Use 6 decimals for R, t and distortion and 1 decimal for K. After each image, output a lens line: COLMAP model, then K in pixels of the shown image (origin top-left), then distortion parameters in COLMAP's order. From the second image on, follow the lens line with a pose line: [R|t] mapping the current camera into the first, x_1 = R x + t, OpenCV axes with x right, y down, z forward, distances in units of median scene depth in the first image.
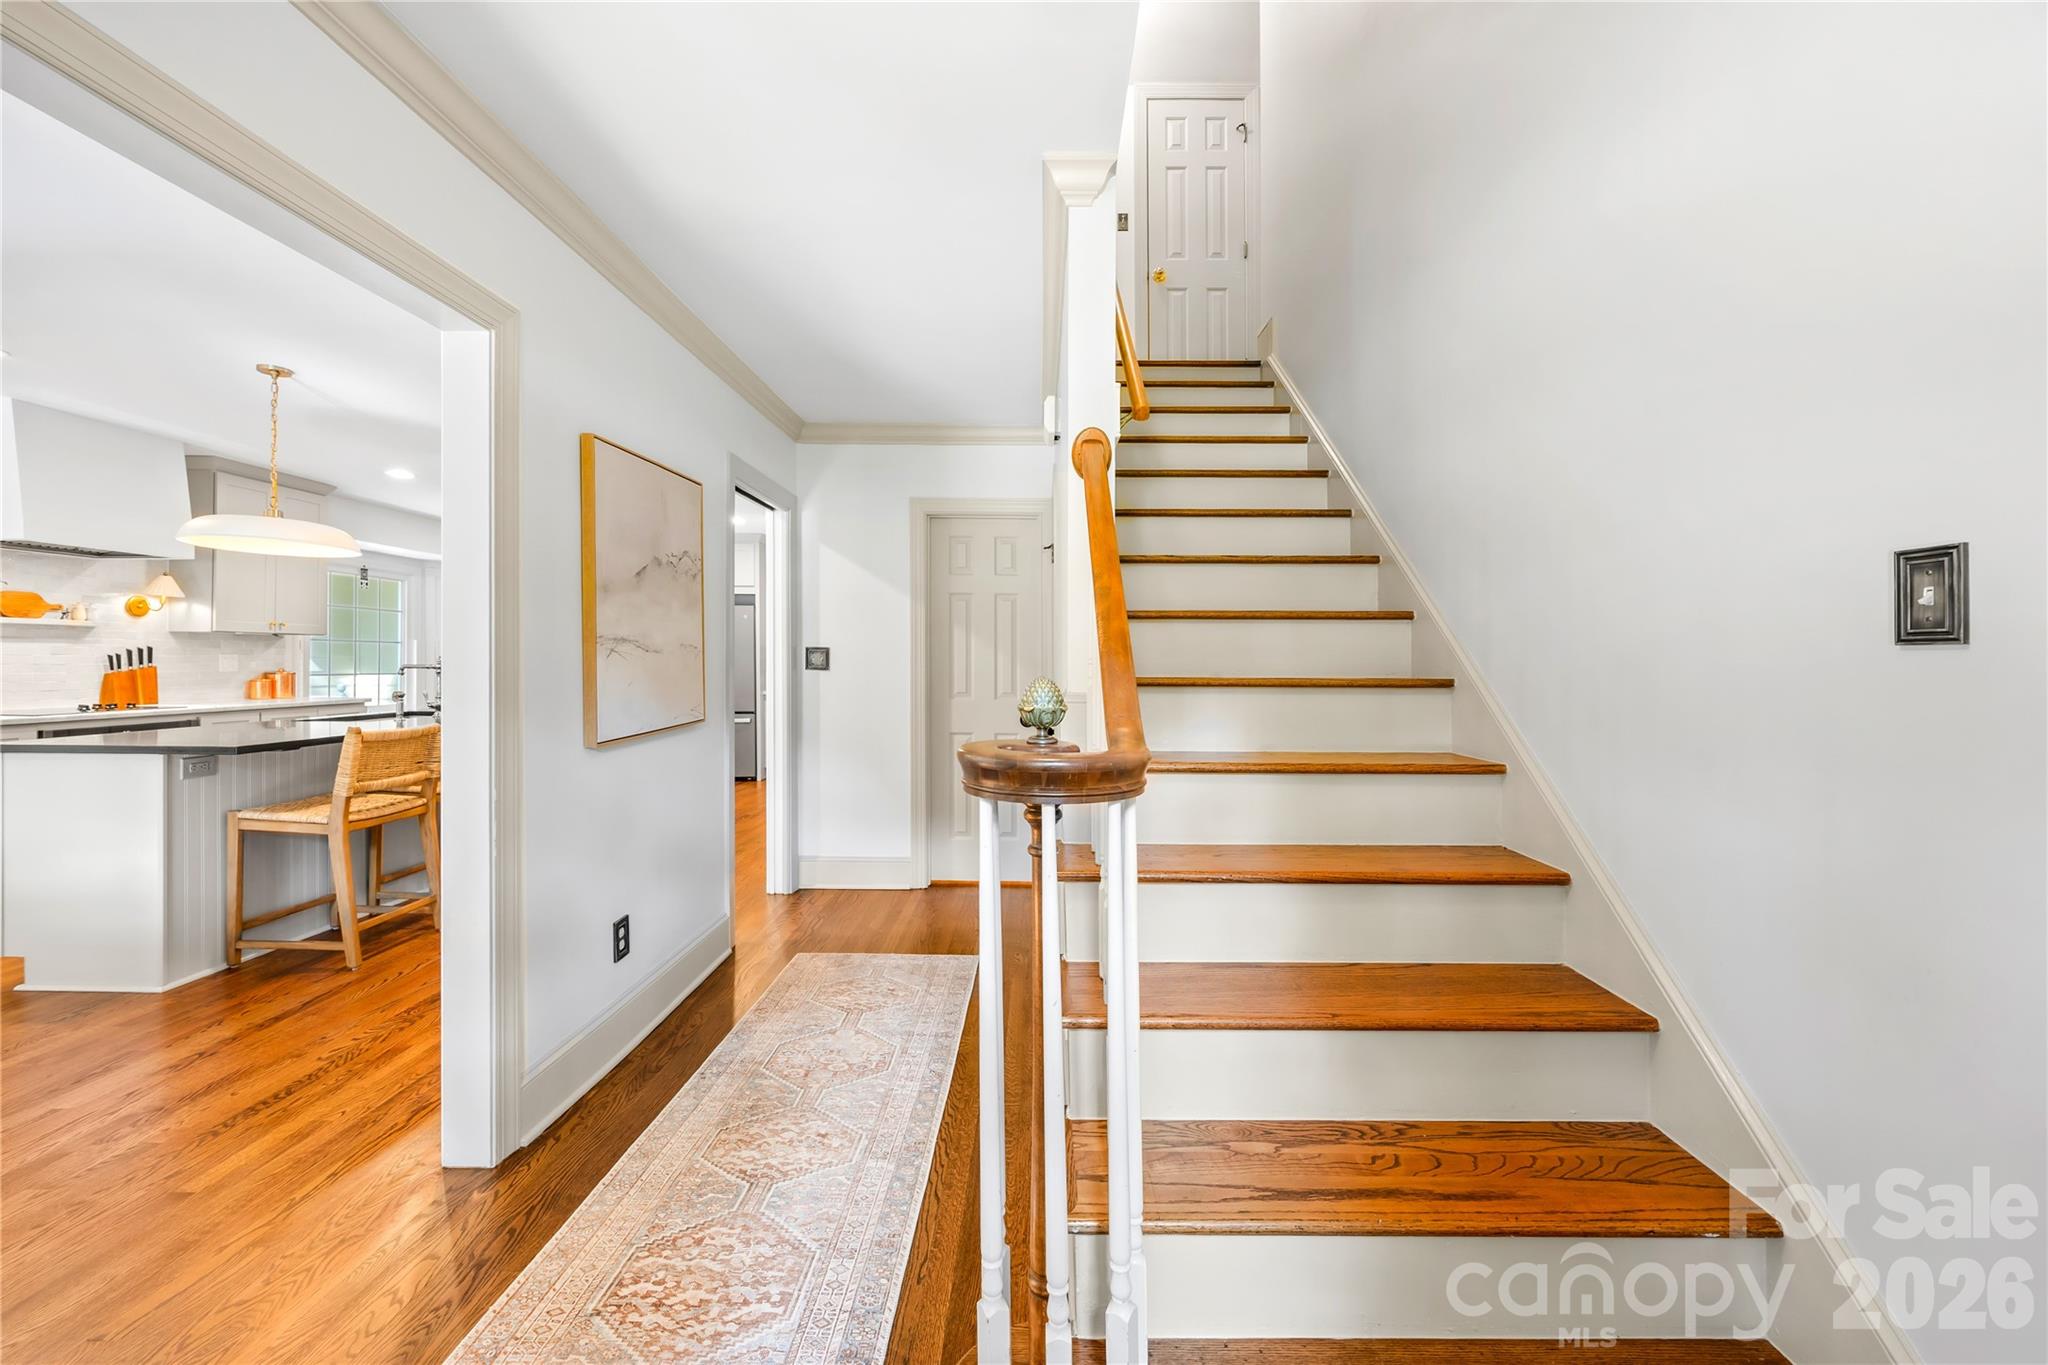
lens RADIAL K [[788.7, 0, 1025.0], [0, 788.7, 669.9], [0, 0, 1]] dist [-0.001117, -0.000887]
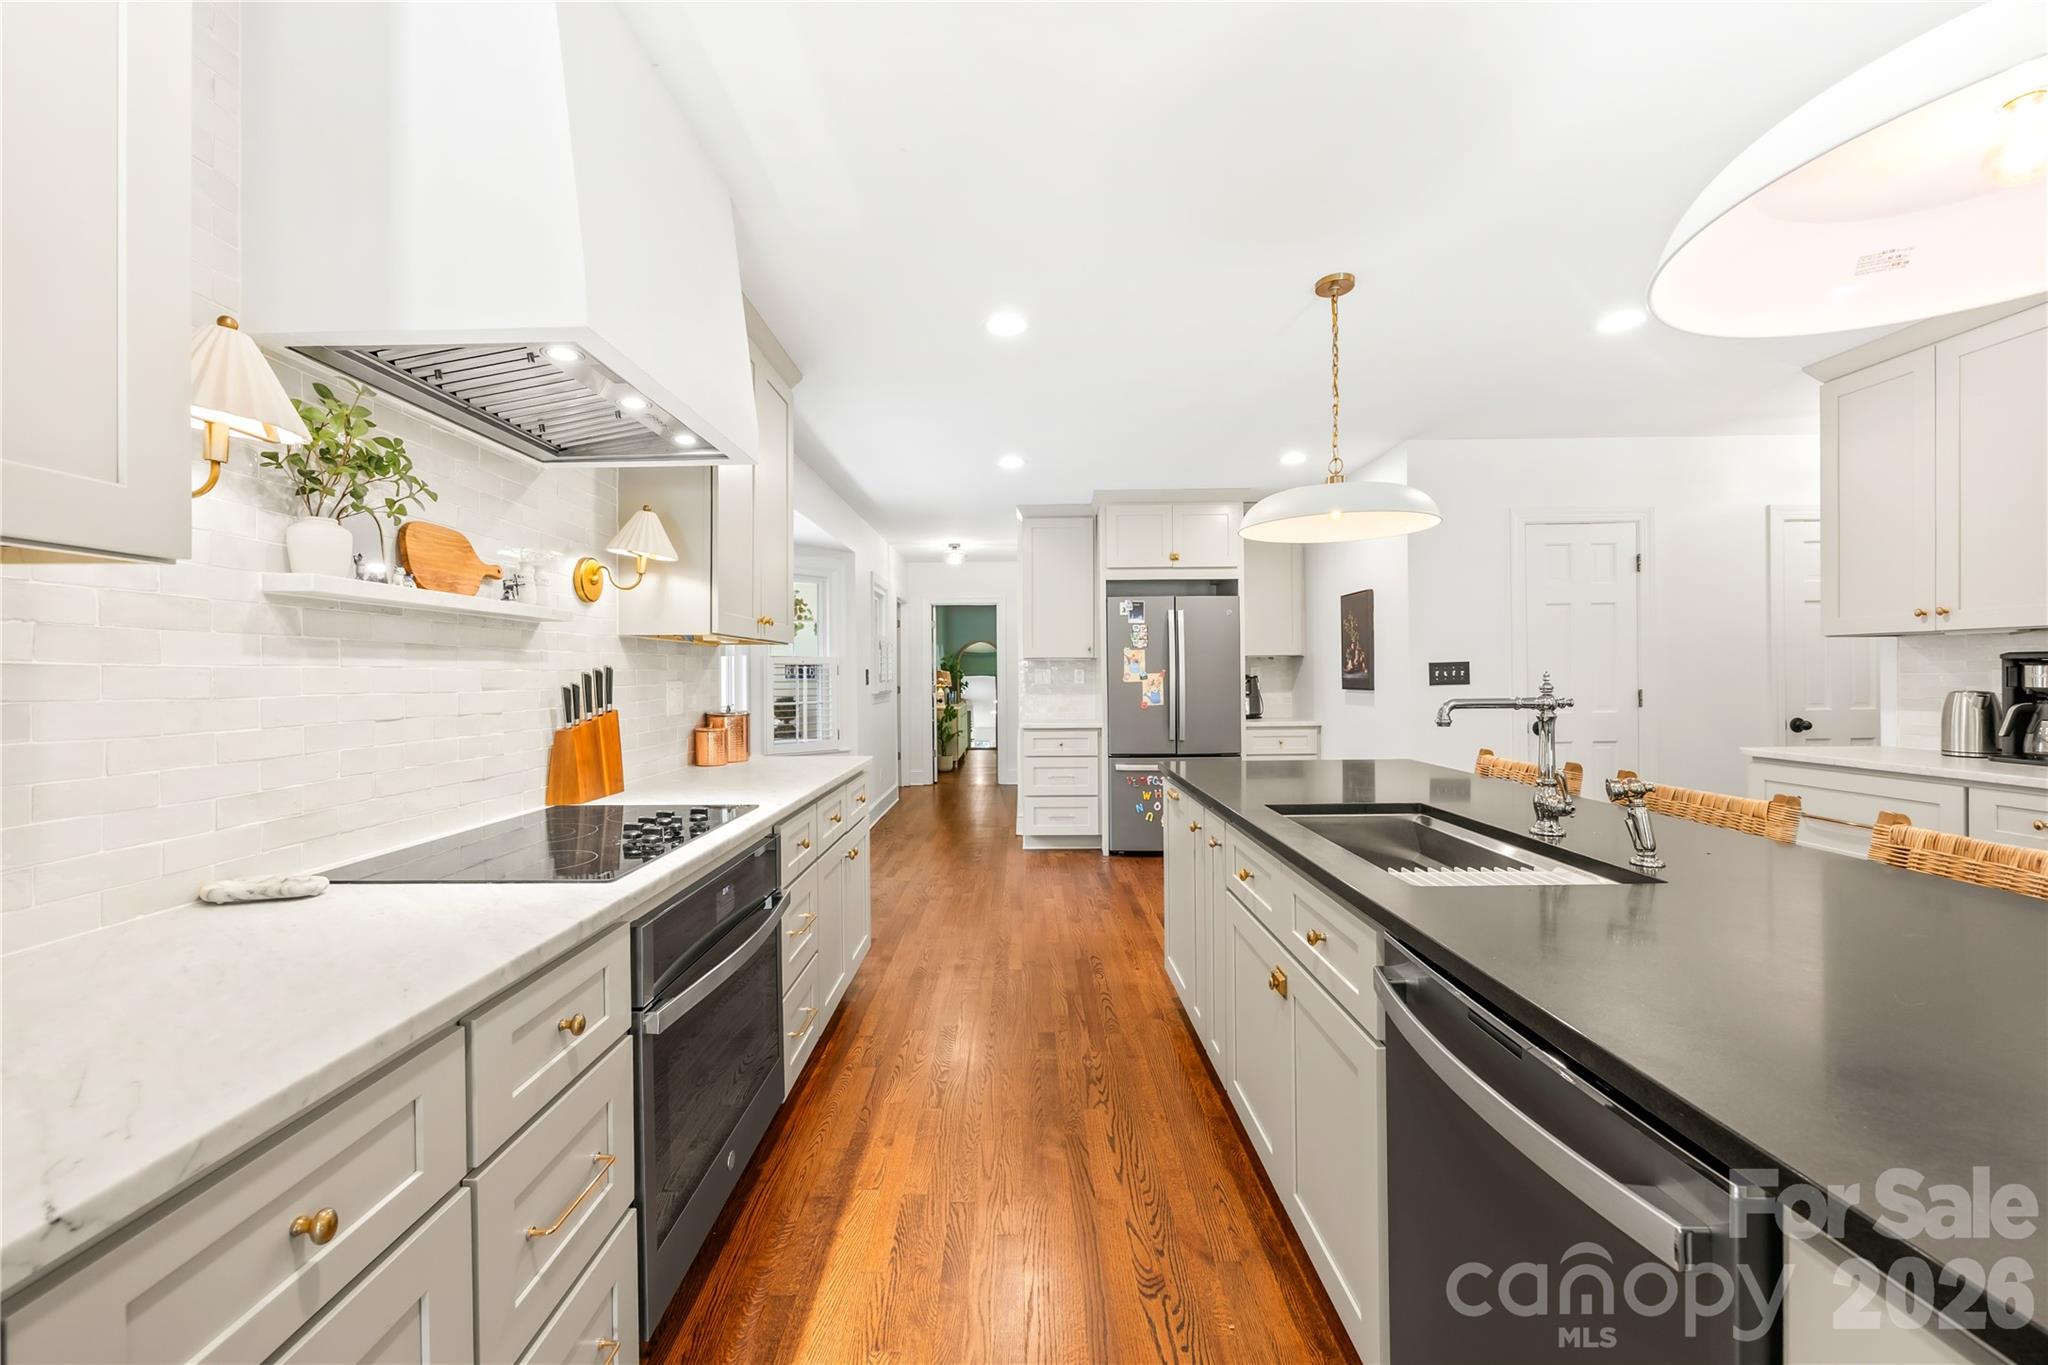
lens RADIAL K [[788.7, 0, 1015.2], [0, 788.7, 676.4], [0, 0, 1]] dist [-0.001117, -0.000887]
pose [[0.999856, -0.016924, -0.001552, -0.919430], [0.016910, 0.999823, -0.008263, -0.017671], [0.001692, 0.008235, 0.999965, 0.568260]]
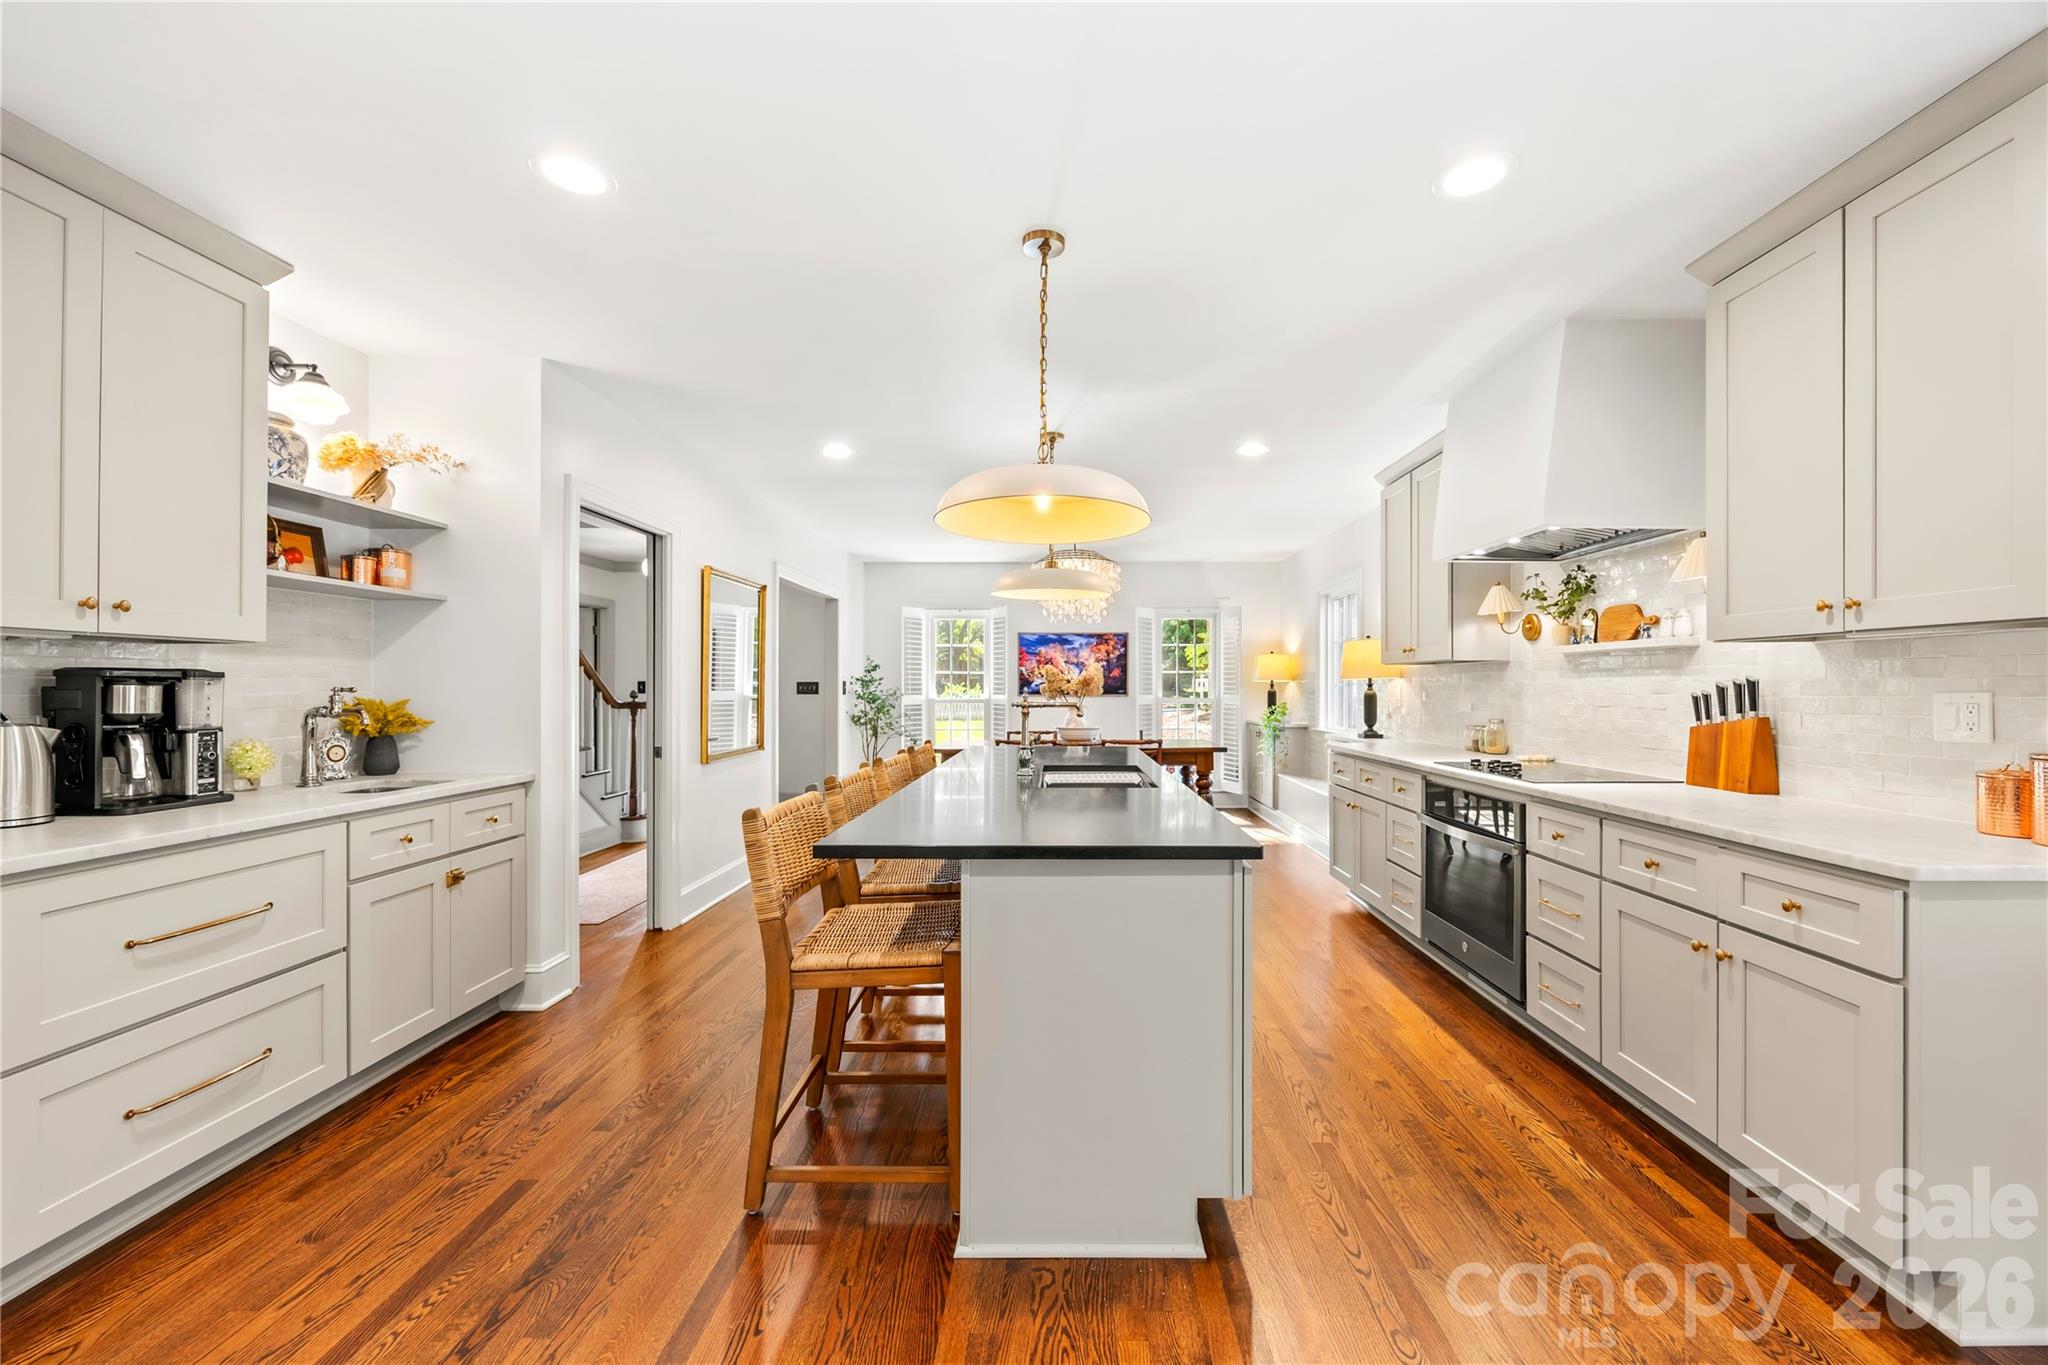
lens RADIAL K [[788.7, 0, 1057.8], [0, 788.7, 693.2], [0, 0, 1]] dist [-0.001117, -0.000887]
pose [[-0.999955, -0.008774, 0.003714, -0.712548], [-0.008705, 0.999799, 0.018055, -0.026571], [-0.003872, 0.018022, -0.999830, 1.572736]]
